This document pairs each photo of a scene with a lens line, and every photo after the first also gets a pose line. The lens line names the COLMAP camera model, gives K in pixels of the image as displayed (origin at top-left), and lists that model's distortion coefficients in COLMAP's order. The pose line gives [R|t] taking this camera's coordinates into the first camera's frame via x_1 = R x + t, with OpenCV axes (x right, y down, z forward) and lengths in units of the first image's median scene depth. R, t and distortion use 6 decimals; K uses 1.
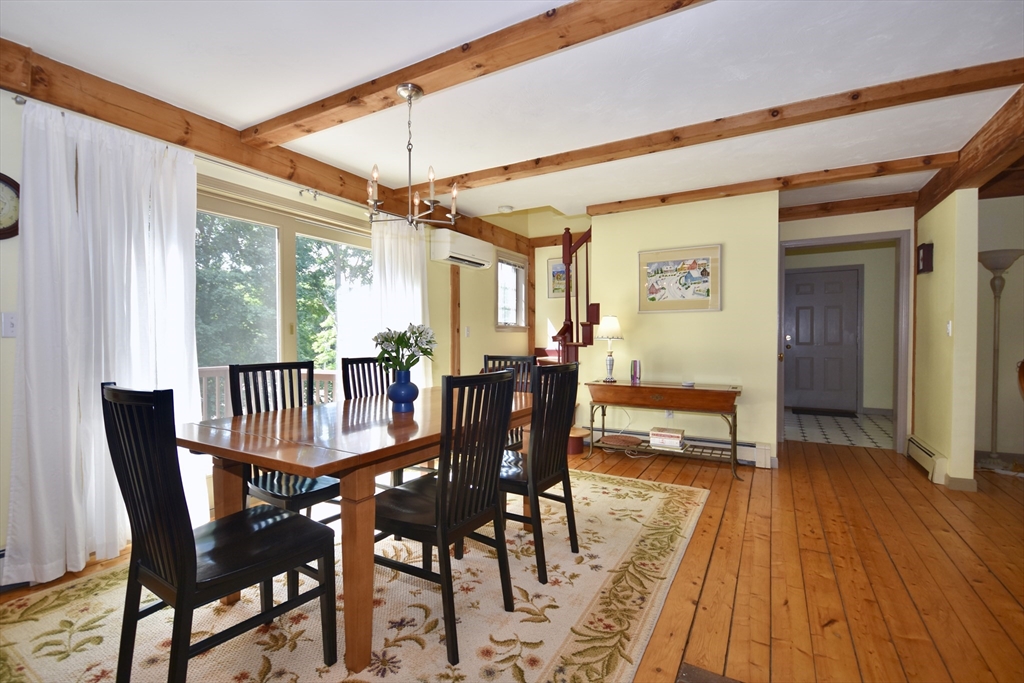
lens RADIAL K [[450.1, 0, 520.6], [0, 450.1, 341.8], [0, 0, 1]] dist [0.001810, -0.007986]
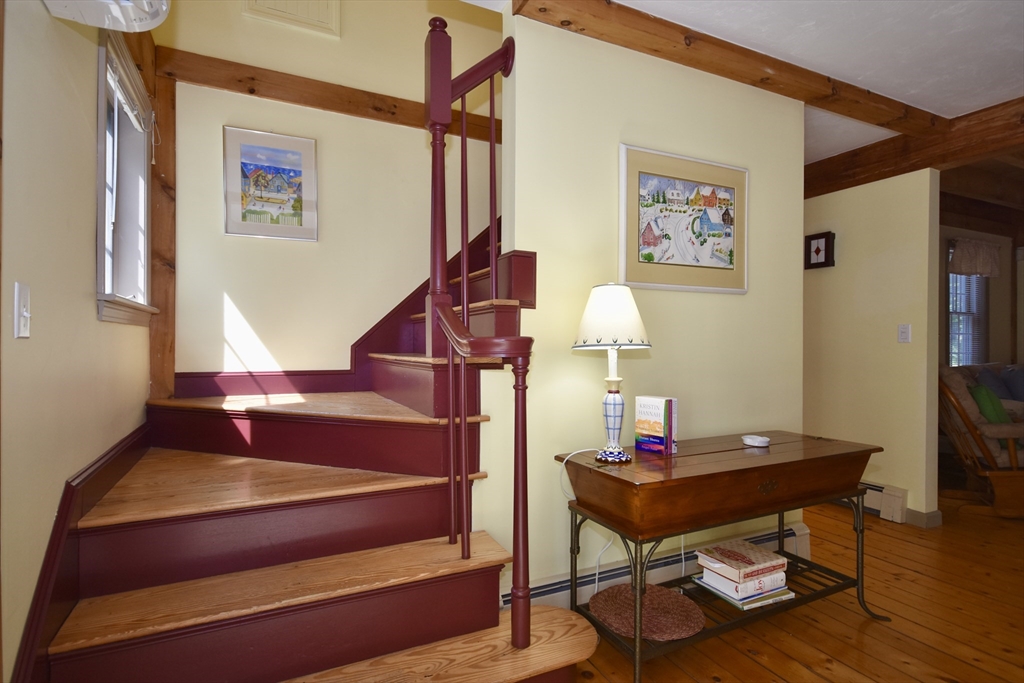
lens RADIAL K [[501.8, 0, 503.1], [0, 501.8, 343.7], [0, 0, 1]] dist [0.022687, -0.000946]
pose [[0.581785, 0.001954, 0.813340, -0.197771], [0.008810, 0.999923, -0.008704, -0.006015], [-0.813295, 0.012229, 0.581723, 0.829667]]
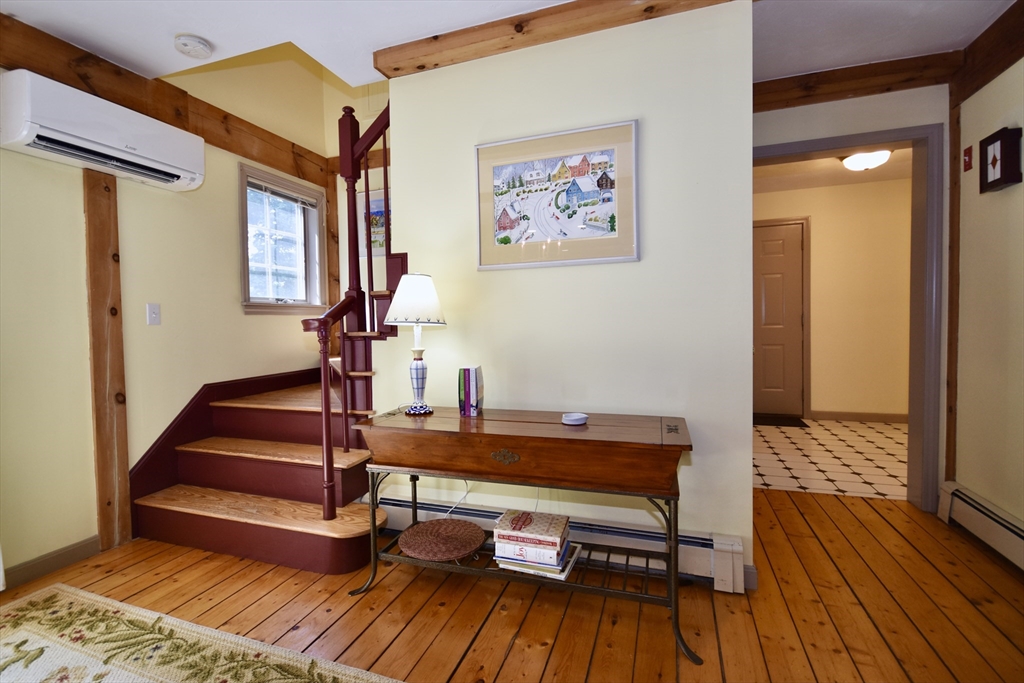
lens RADIAL K [[450.1, 0, 506.1], [0, 450.1, 334.3], [0, 0, 1]] dist [0.001810, -0.007986]
pose [[0.985174, -0.022647, 0.170059, 0.209144], [0.019844, 0.999638, 0.018162, -0.001777], [-0.170408, -0.014518, 0.985267, 0.516279]]
